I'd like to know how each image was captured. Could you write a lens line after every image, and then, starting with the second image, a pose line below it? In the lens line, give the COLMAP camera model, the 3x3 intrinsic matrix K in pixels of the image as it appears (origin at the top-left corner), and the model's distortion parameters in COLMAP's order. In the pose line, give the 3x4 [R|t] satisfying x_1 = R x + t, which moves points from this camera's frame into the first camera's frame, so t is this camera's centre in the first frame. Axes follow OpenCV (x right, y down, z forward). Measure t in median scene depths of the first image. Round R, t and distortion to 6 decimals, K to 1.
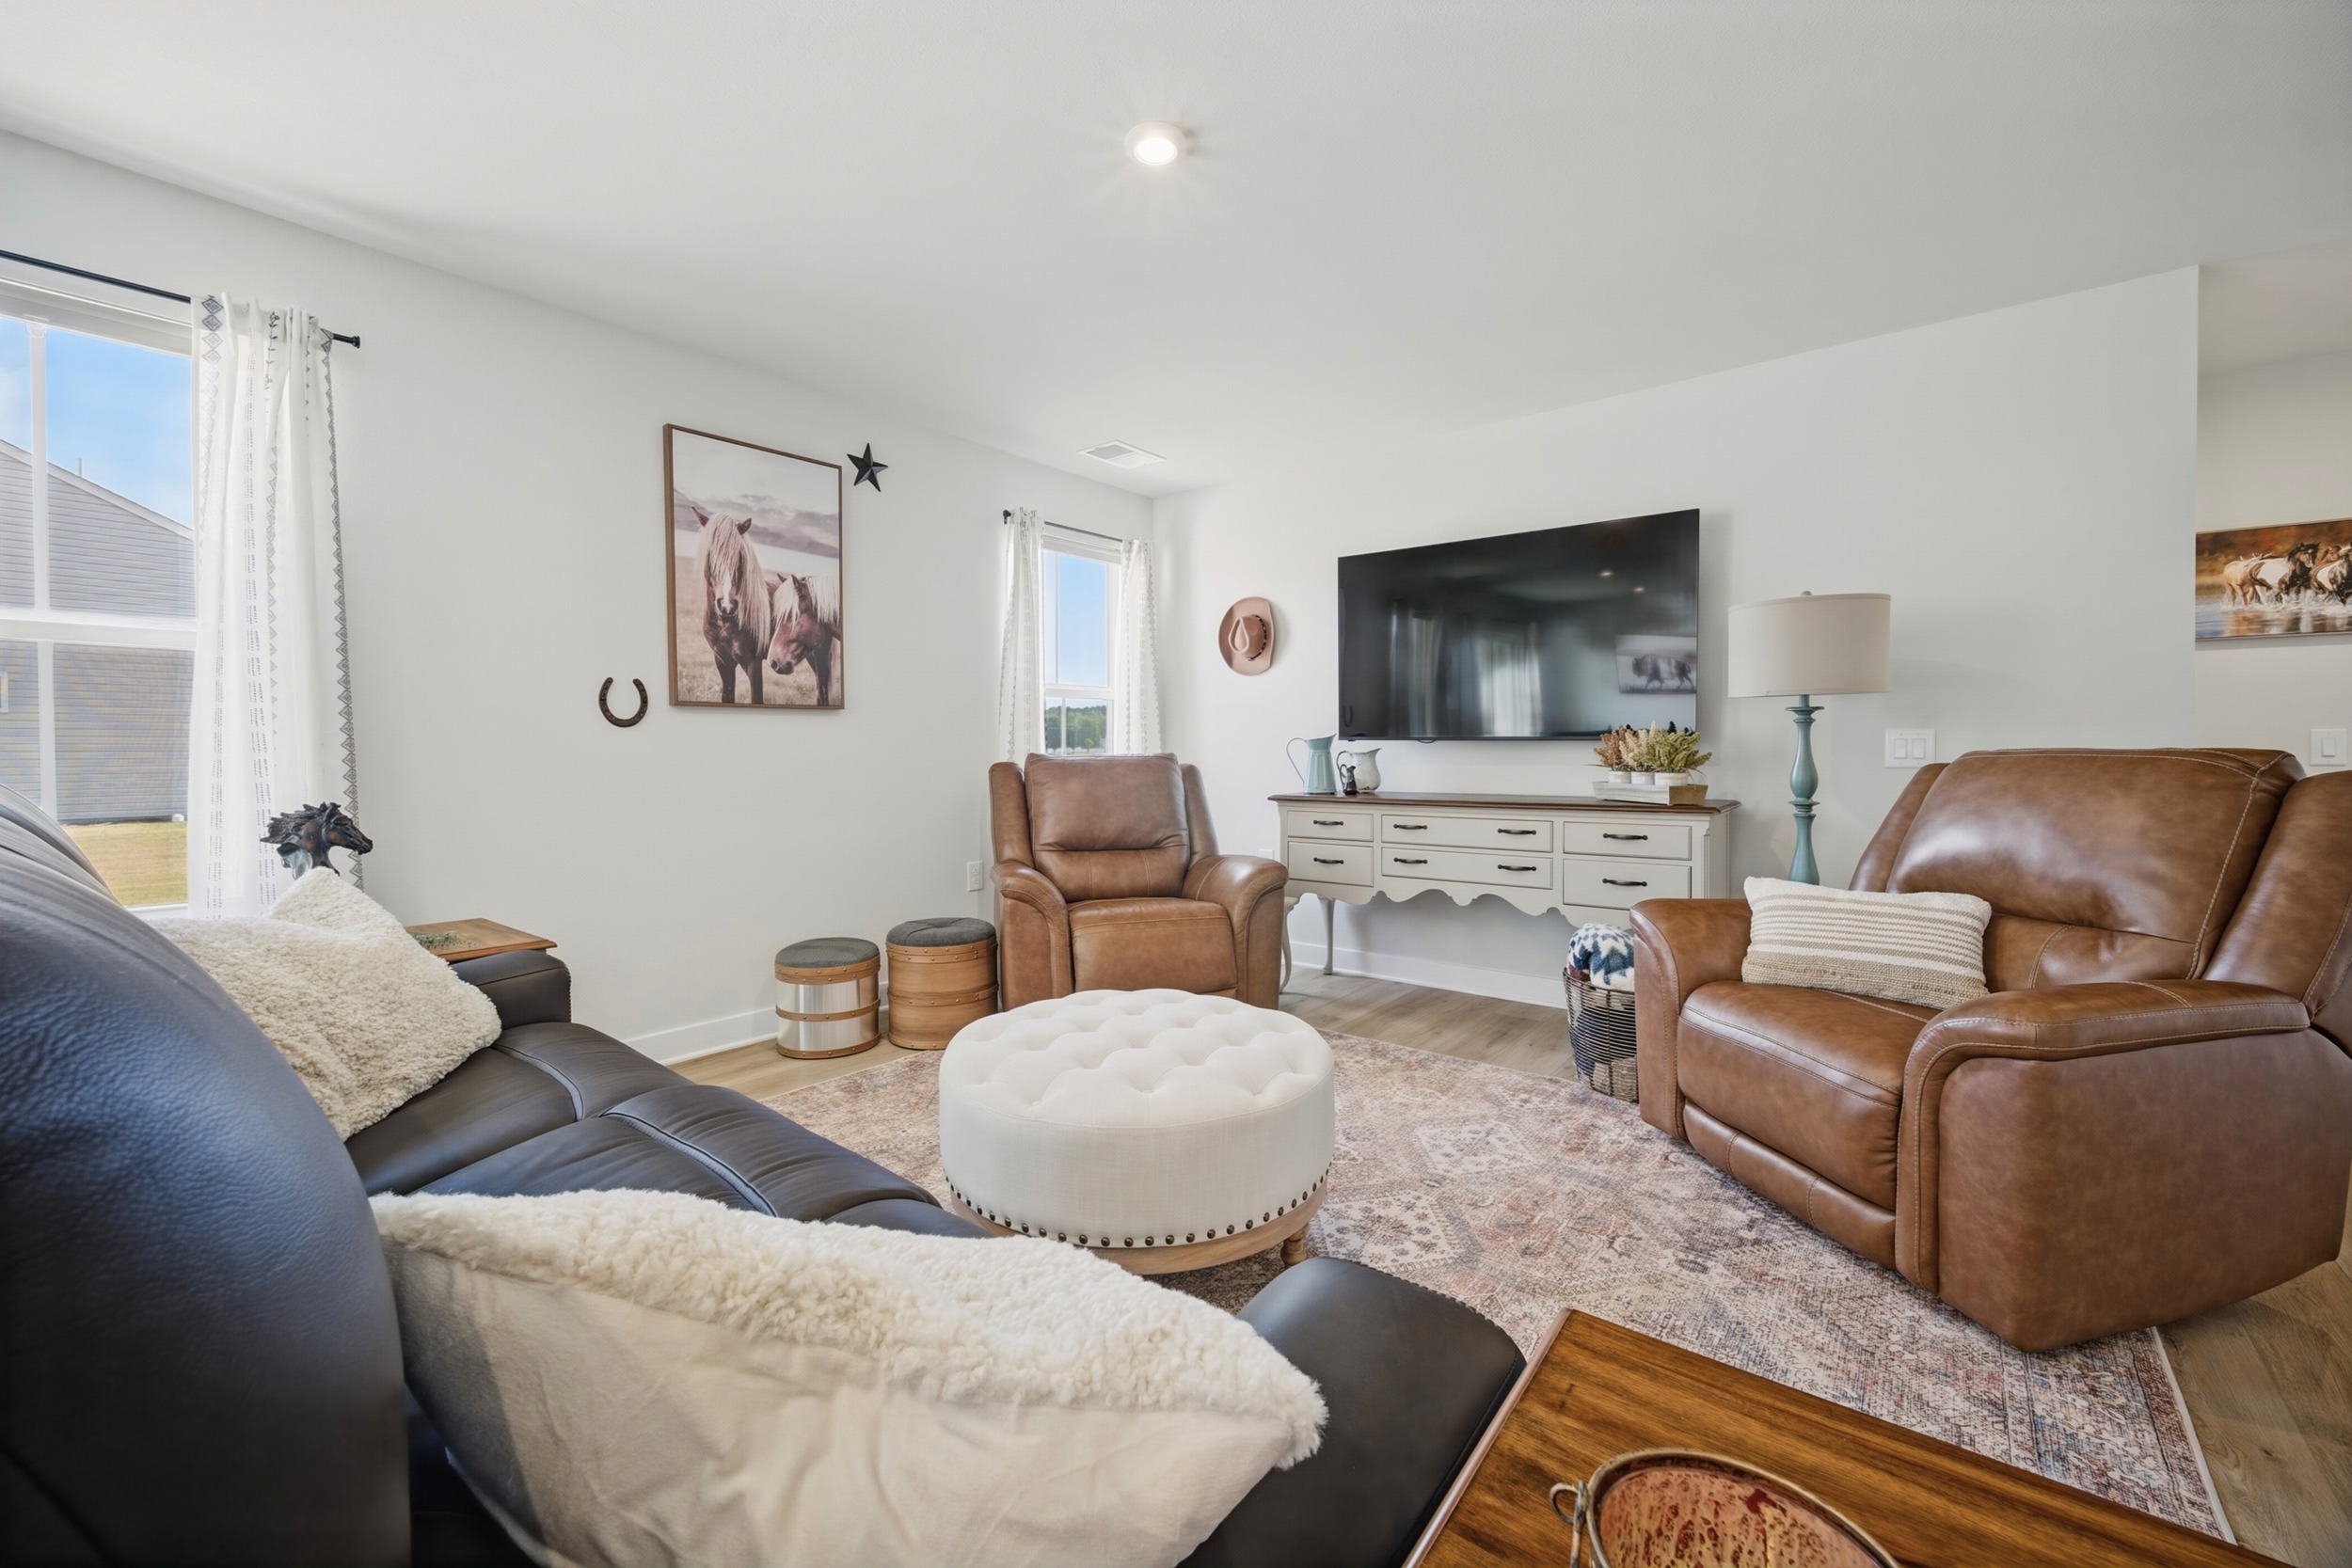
lens RADIAL K [[936.4, 0, 1186.1], [0, 936.4, 787.0], [0, 0, 1]] dist [-0.001017, 0.000379]
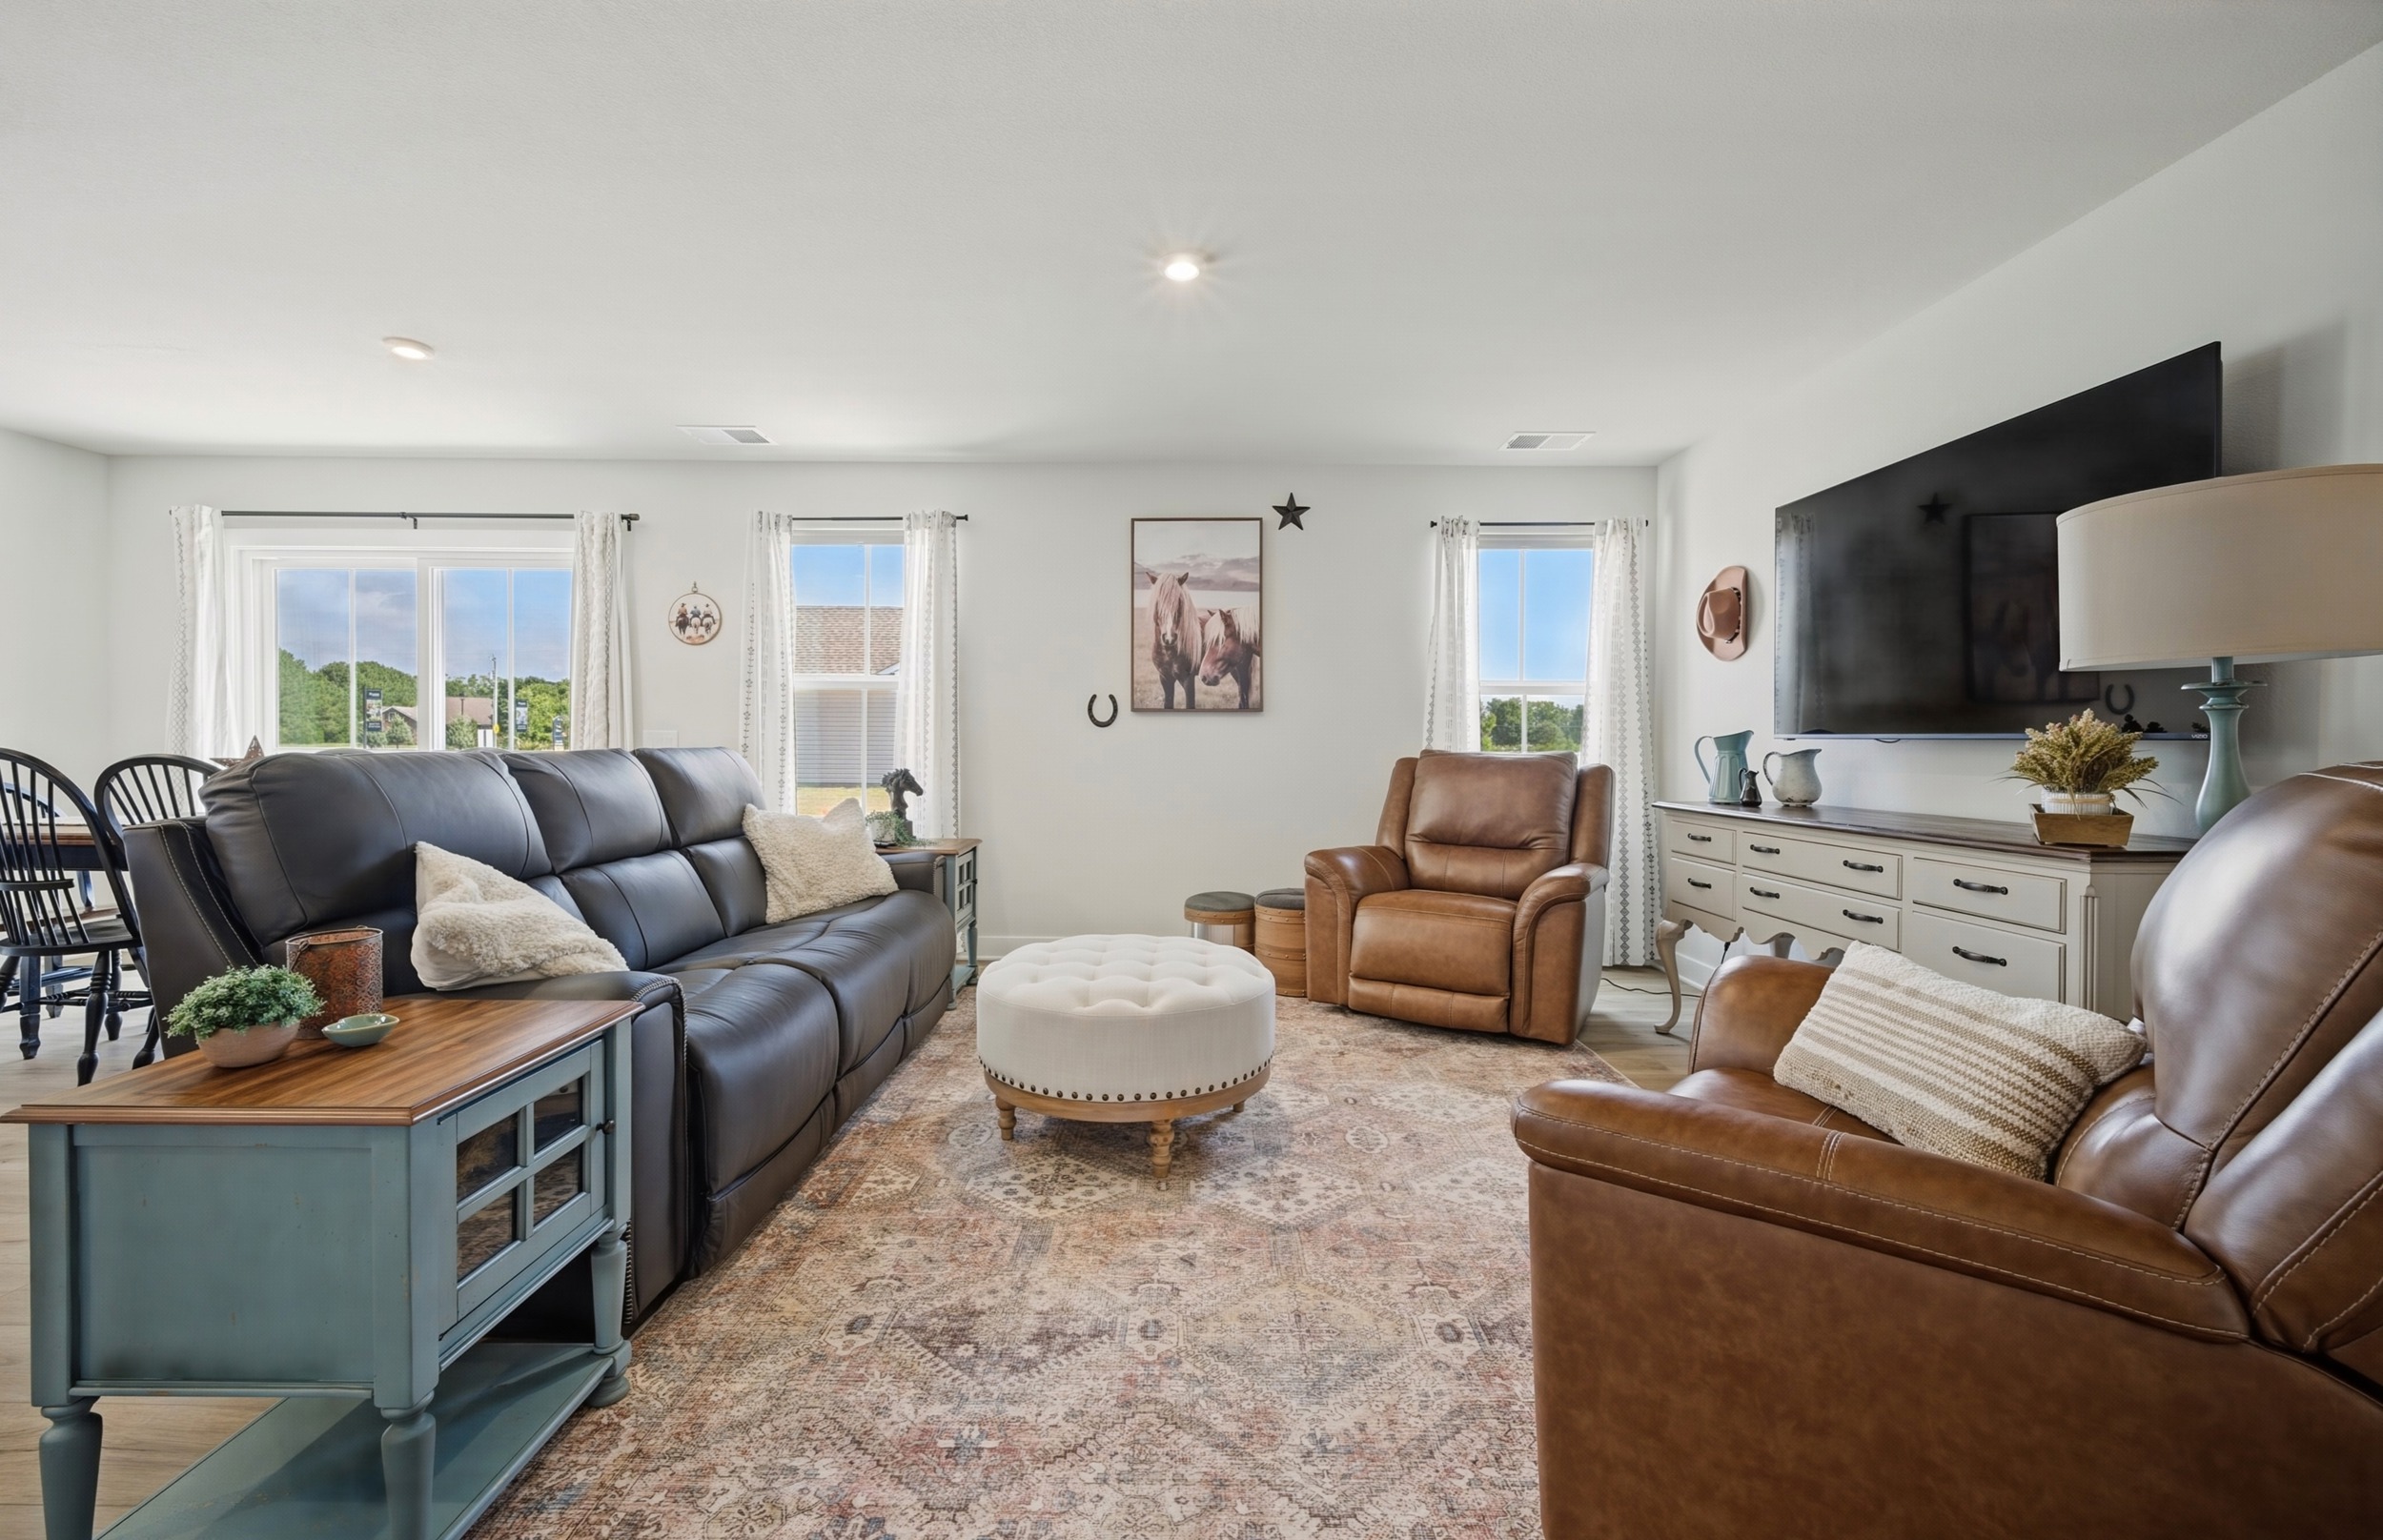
lens RADIAL K [[974.0, 0, 1198.1], [0, 974.0, 776.3], [0, 0, 1]] dist [-0.000277, 0.001014]
pose [[0.623961, 0.036732, -0.780592, 0.666097], [-0.043174, 0.998989, 0.012498, -0.009811], [0.780262, 0.025903, 0.624916, 0.137133]]
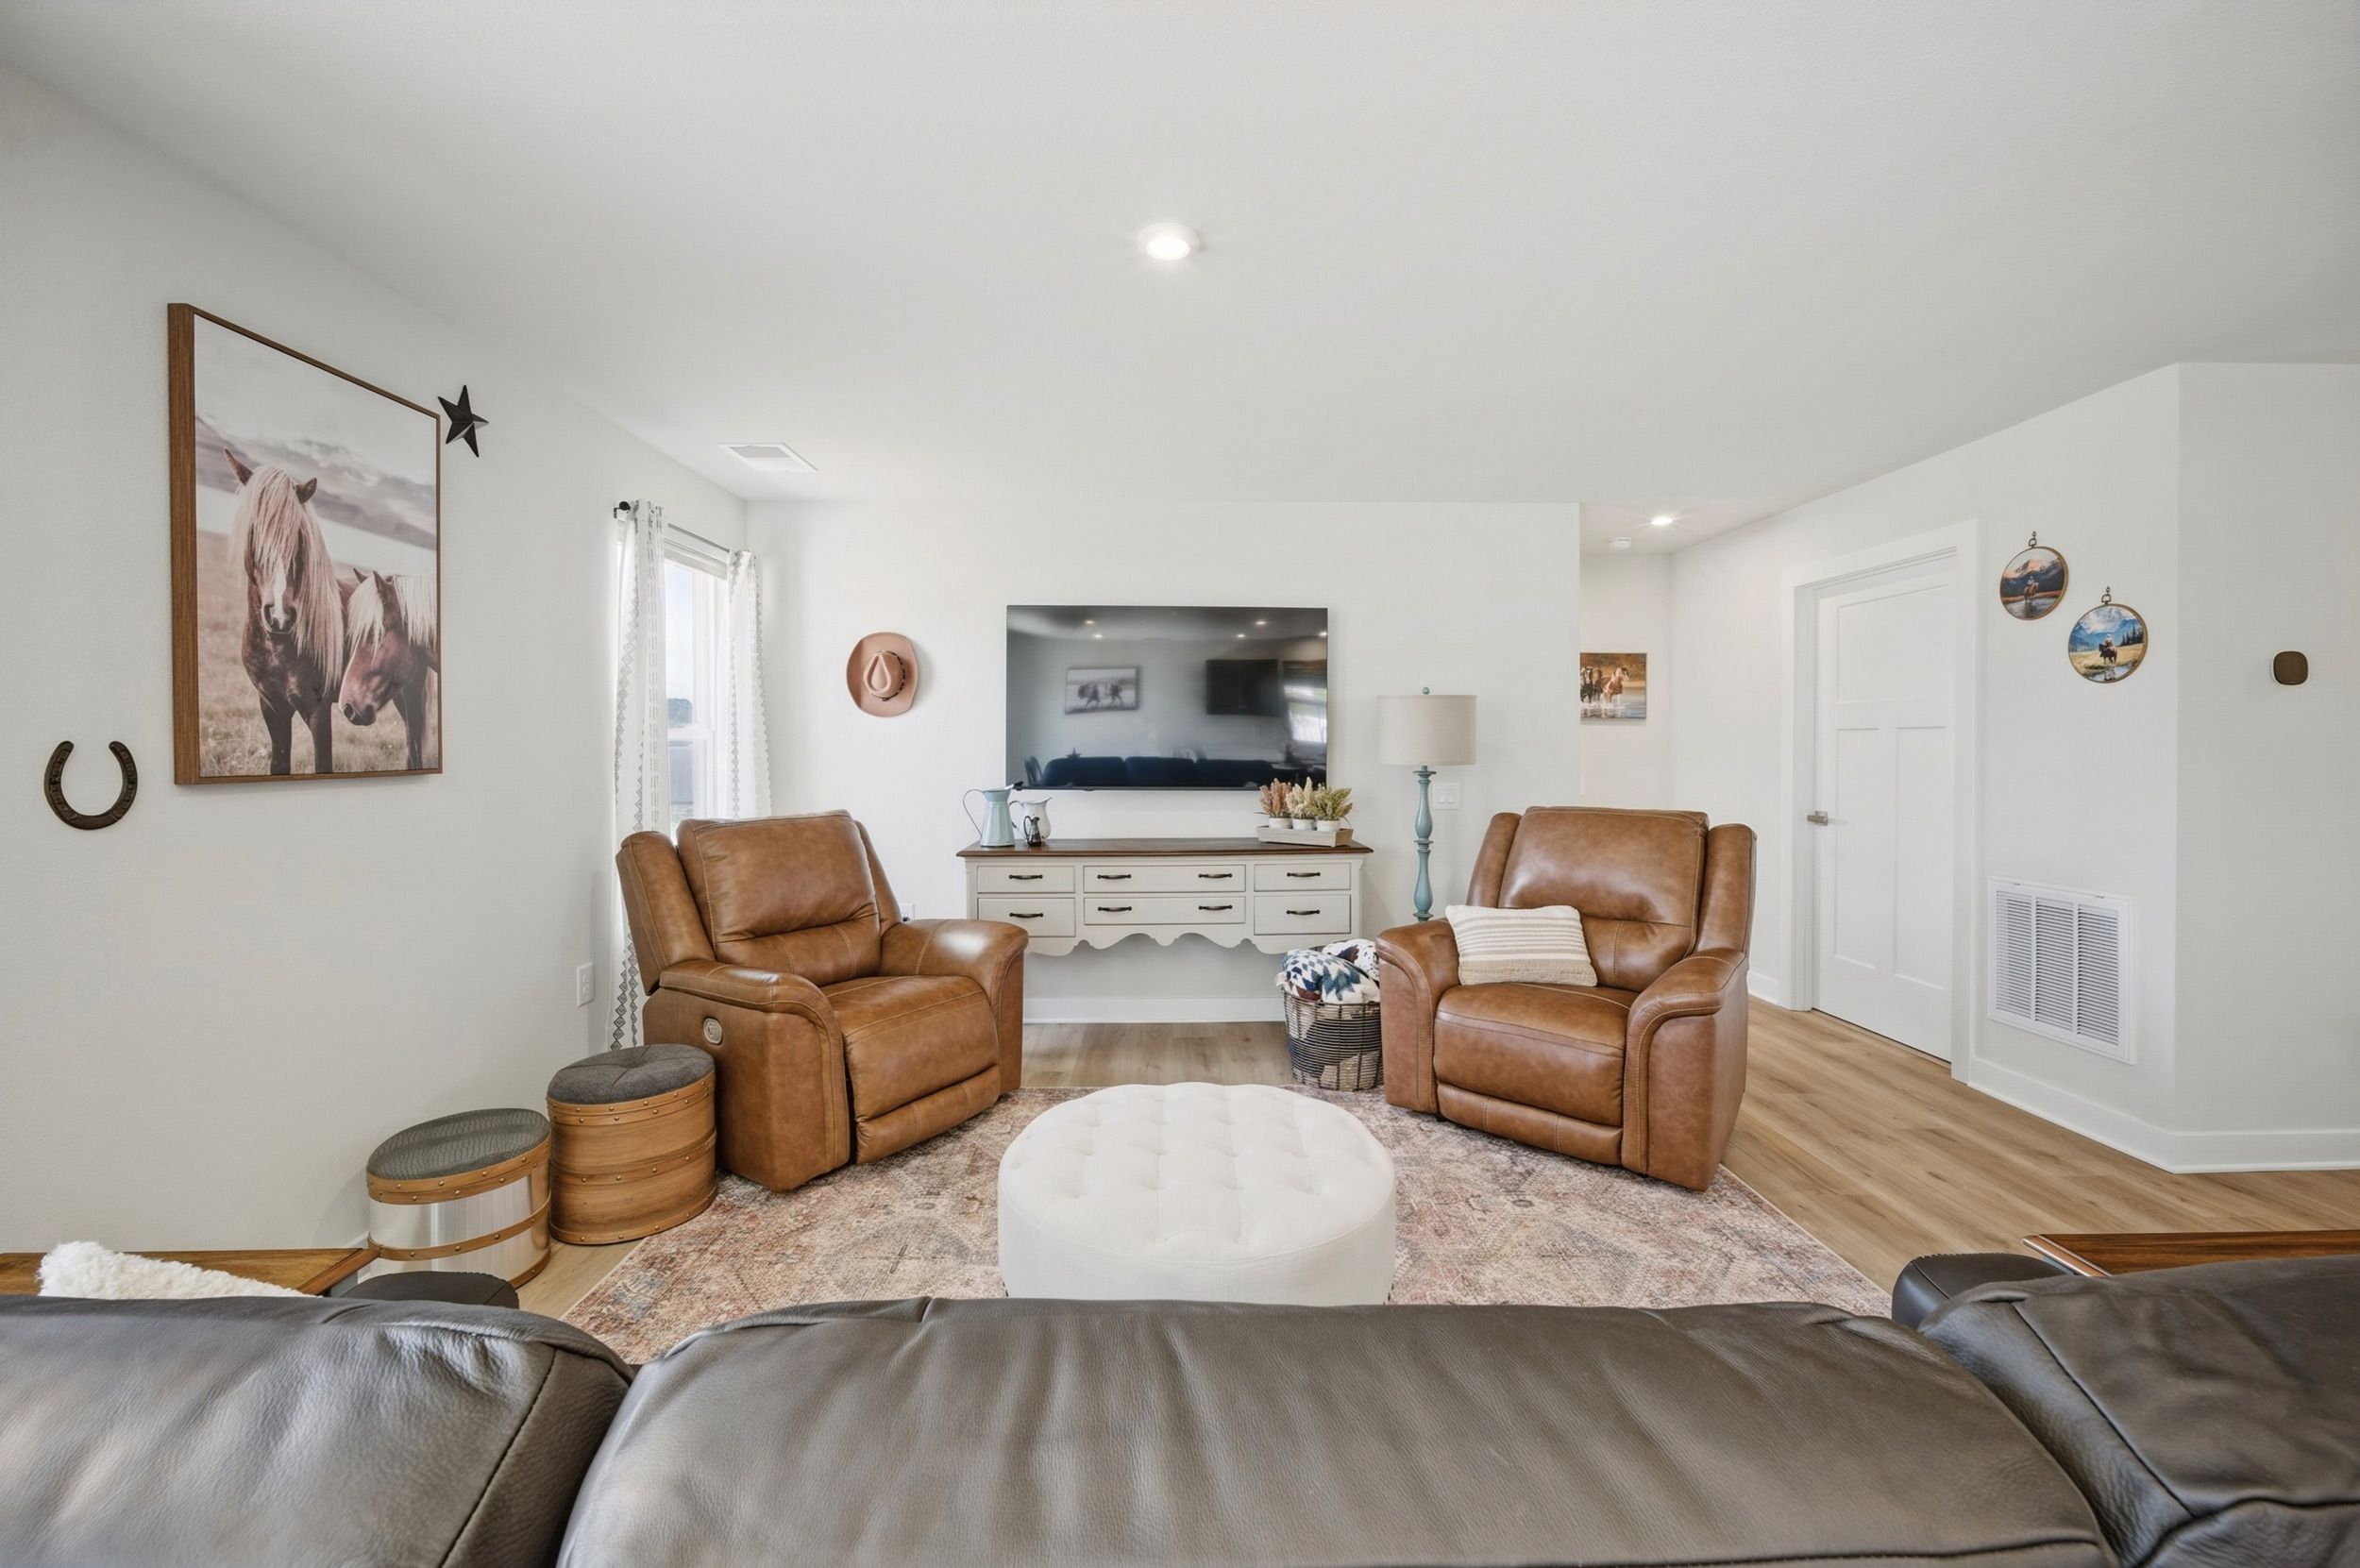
lens RADIAL K [[939.7, 0, 1194.7], [0, 939.7, 787.6], [0, 0, 1]] dist [-0.001017, 0.000379]
pose [[0.770927, -0.022182, 0.636537, -0.420549], [0.024605, 0.999685, 0.005038, -0.069937], [-0.636448, 0.011778, 0.771230, 0.145951]]
